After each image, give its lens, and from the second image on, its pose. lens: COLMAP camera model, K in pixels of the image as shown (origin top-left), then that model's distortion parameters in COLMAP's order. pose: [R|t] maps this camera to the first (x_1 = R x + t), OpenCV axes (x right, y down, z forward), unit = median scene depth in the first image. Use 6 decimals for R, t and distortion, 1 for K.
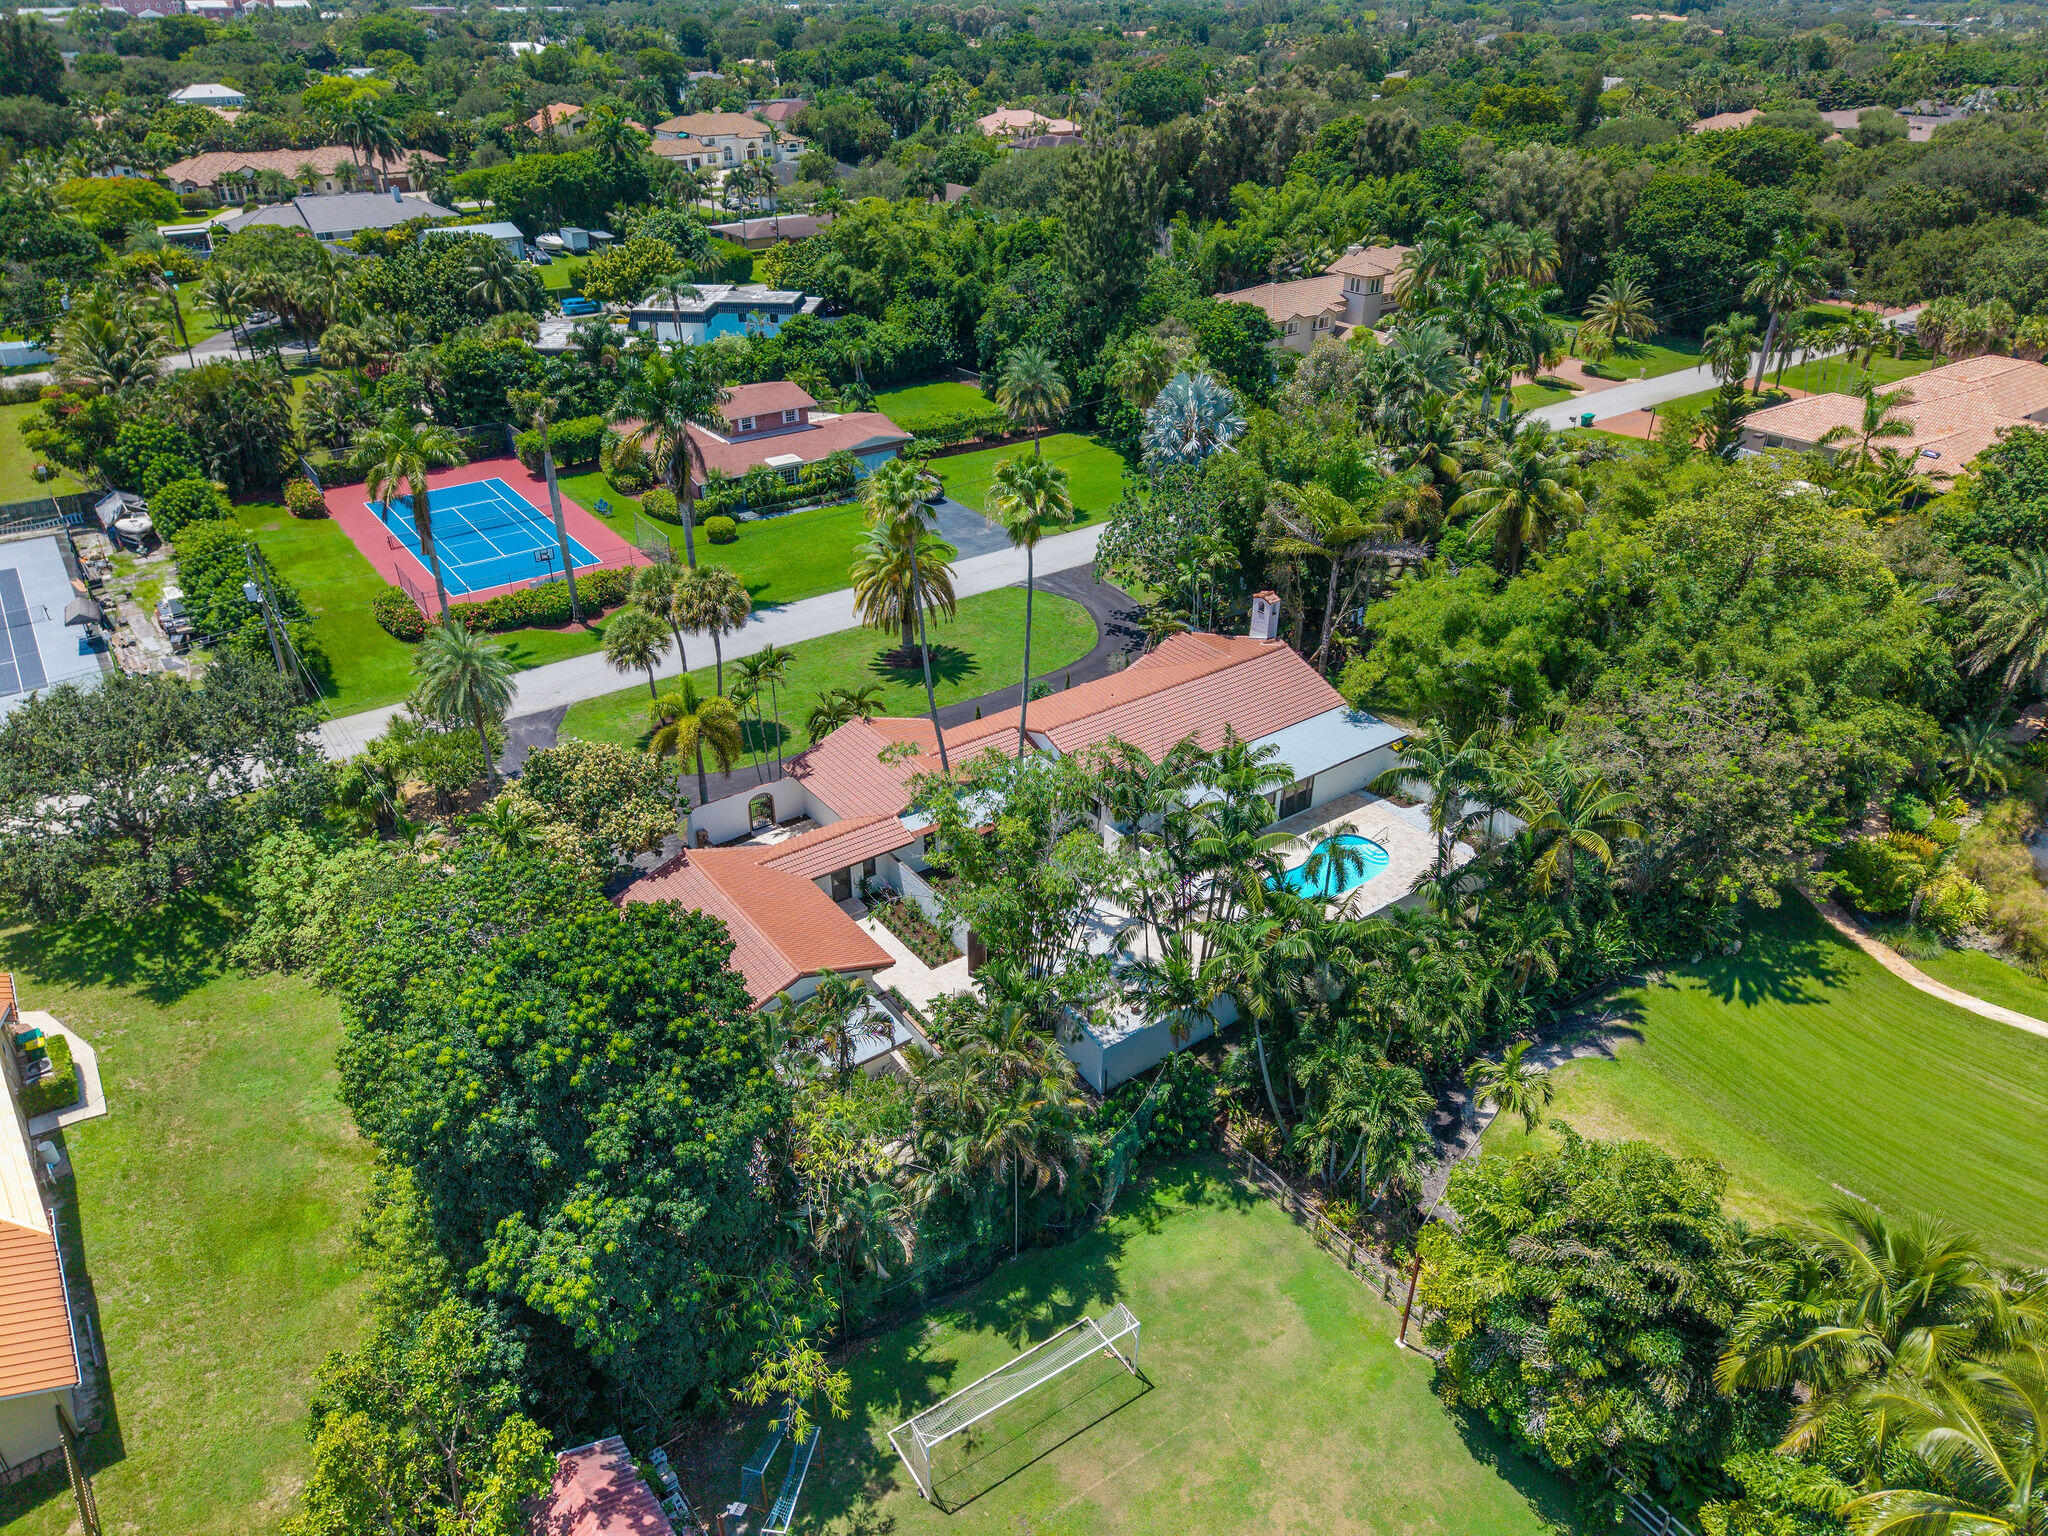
lens RADIAL K [[1382.3, 0, 1024.0], [0, 1382.3, 768.0], [0, 0, 1]] dist [-0.000497, 0.005263]
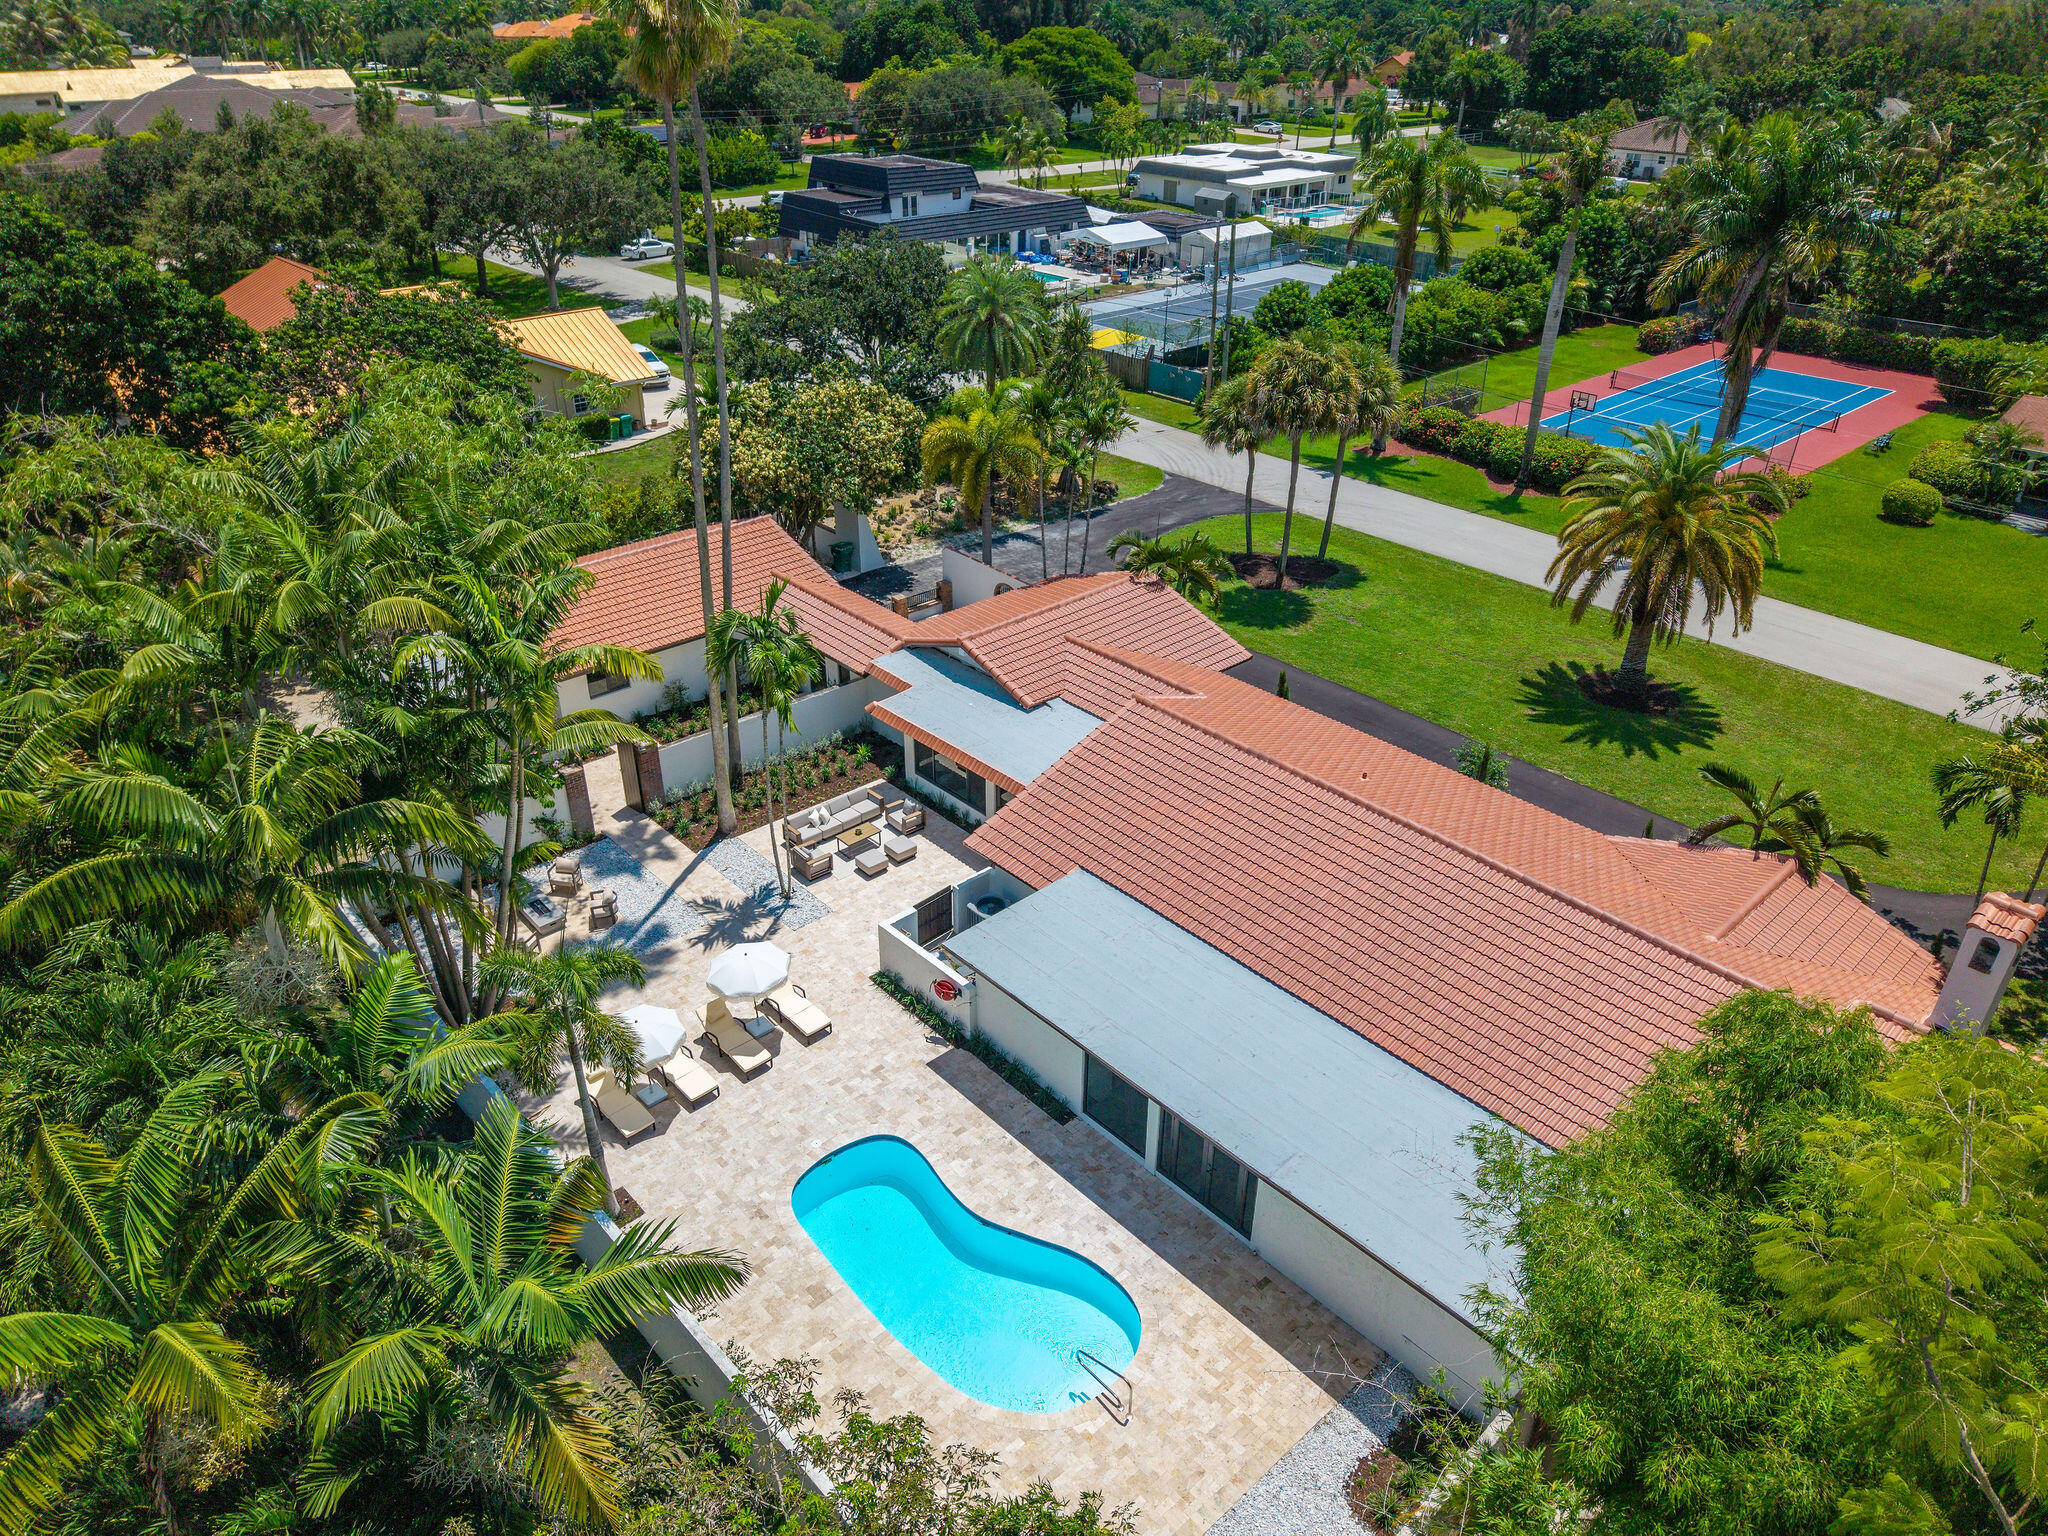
lens RADIAL K [[1382.3, 0, 1024.0], [0, 1382.3, 768.0], [0, 0, 1]] dist [-0.000497, 0.005263]
pose [[0.106905, 0.491483, -0.864301, 0.286549], [-0.504303, 0.775971, 0.378877, -0.110315], [0.856884, 0.395366, 0.330812, 0.490768]]
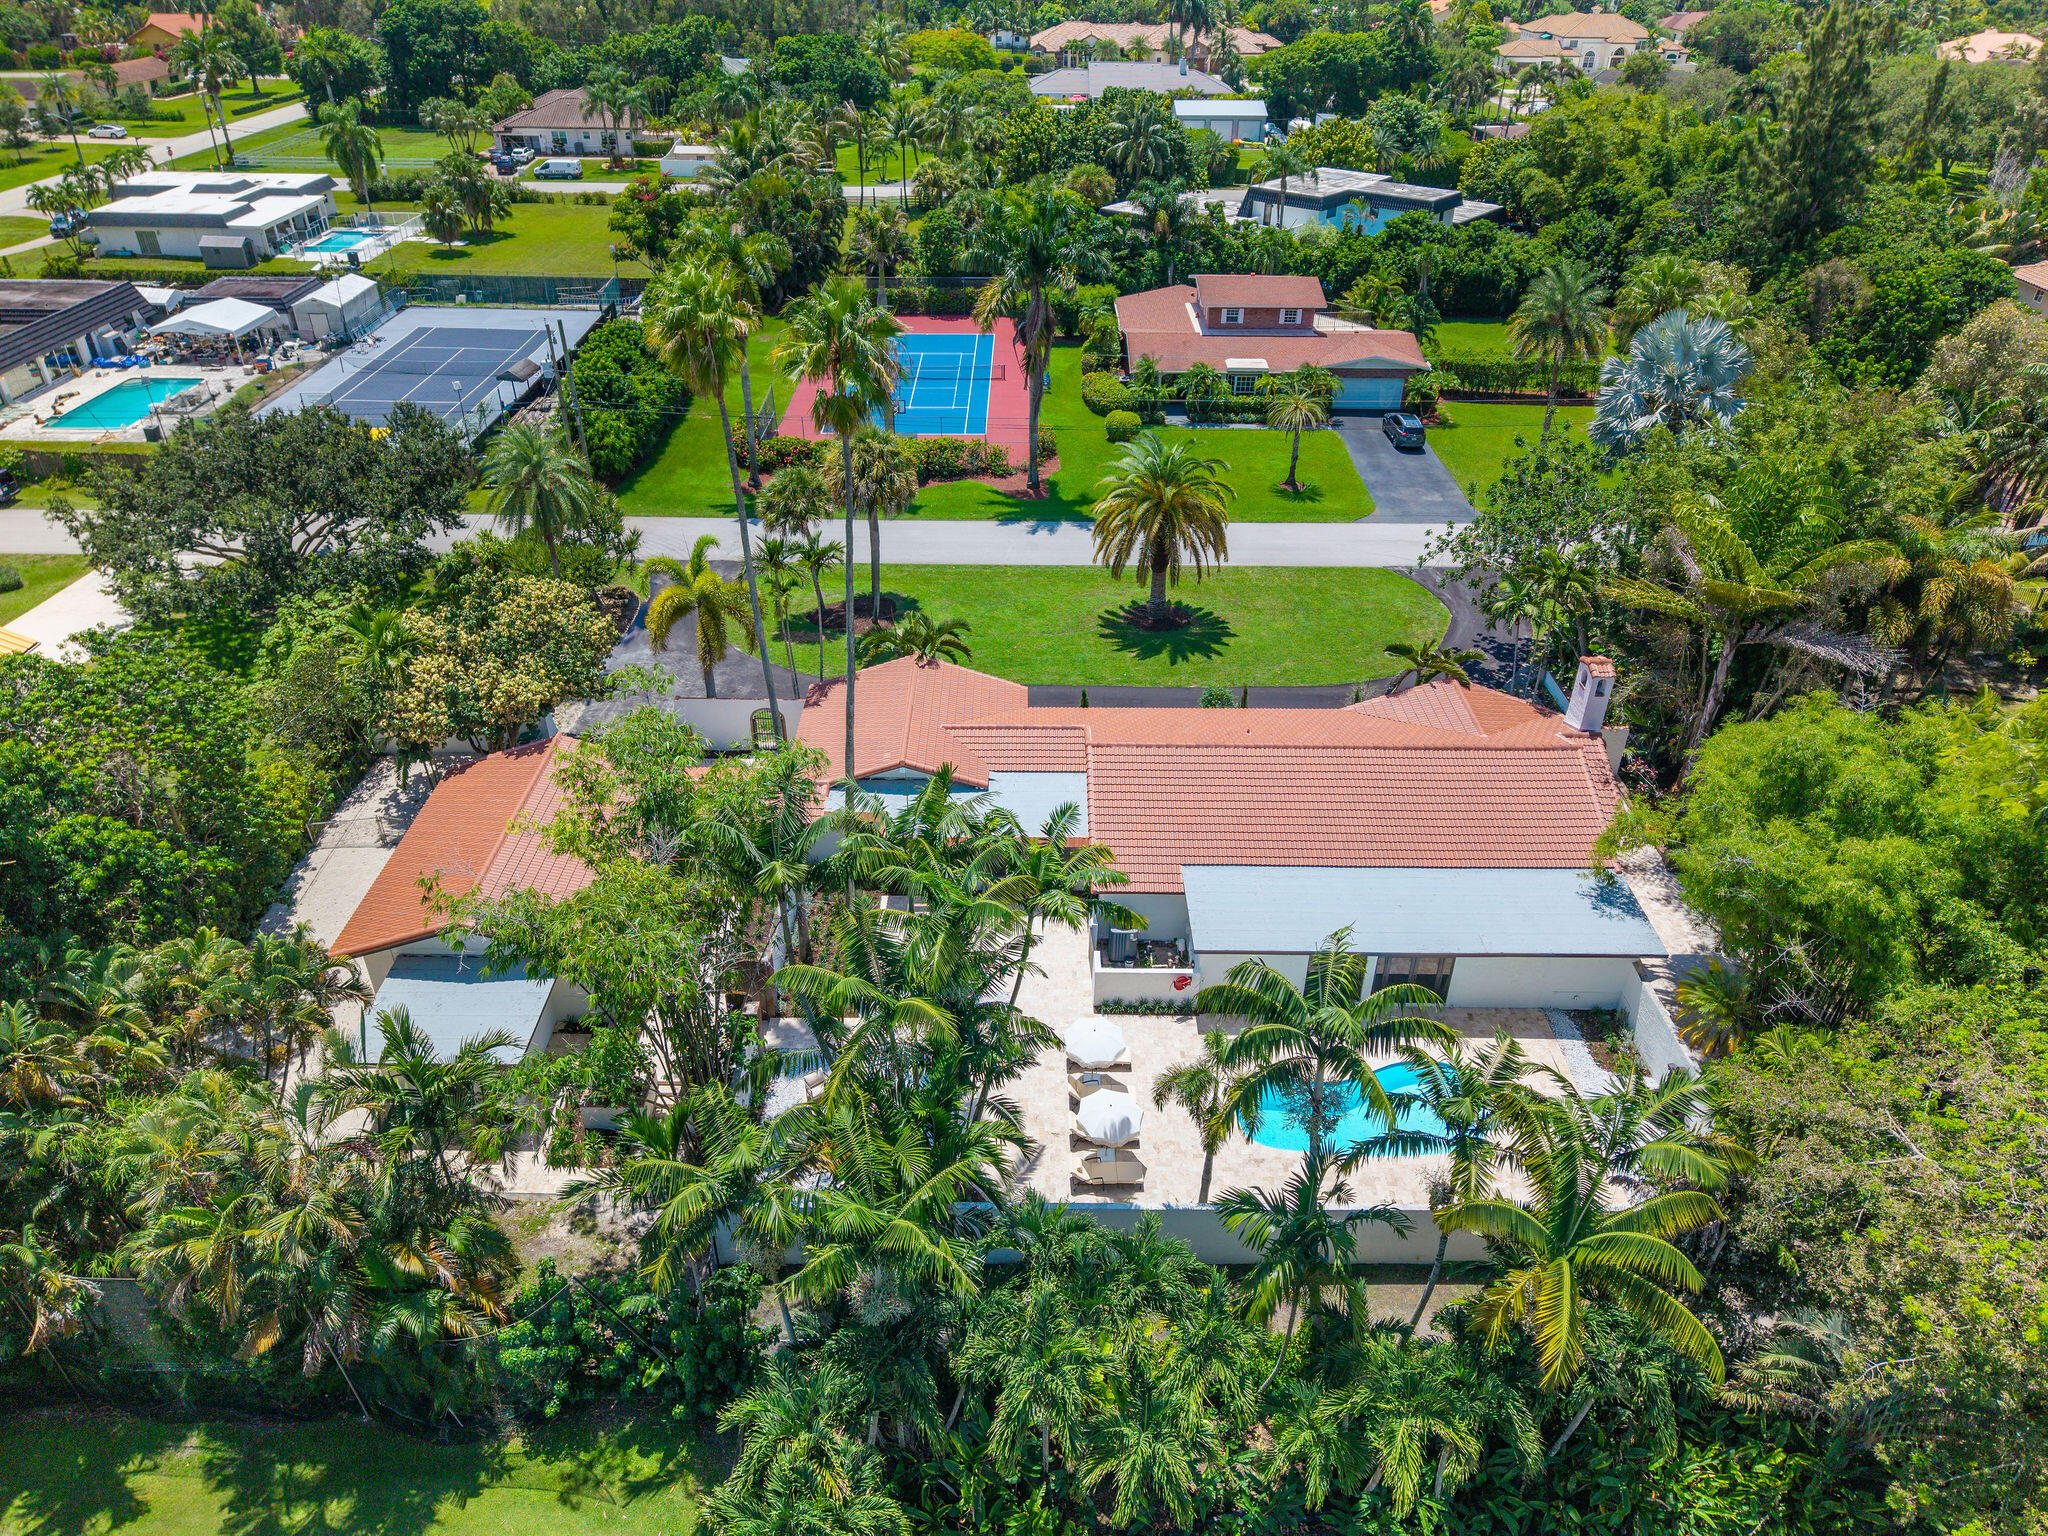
lens RADIAL K [[1382.3, 0, 1024.0], [0, 1382.3, 768.0], [0, 0, 1]] dist [-0.000497, 0.005263]
pose [[0.804577, 0.321004, -0.499612, 0.208803], [-0.300684, 0.945707, 0.123401, -0.056551], [0.512098, 0.050939, 0.857415, 0.236509]]
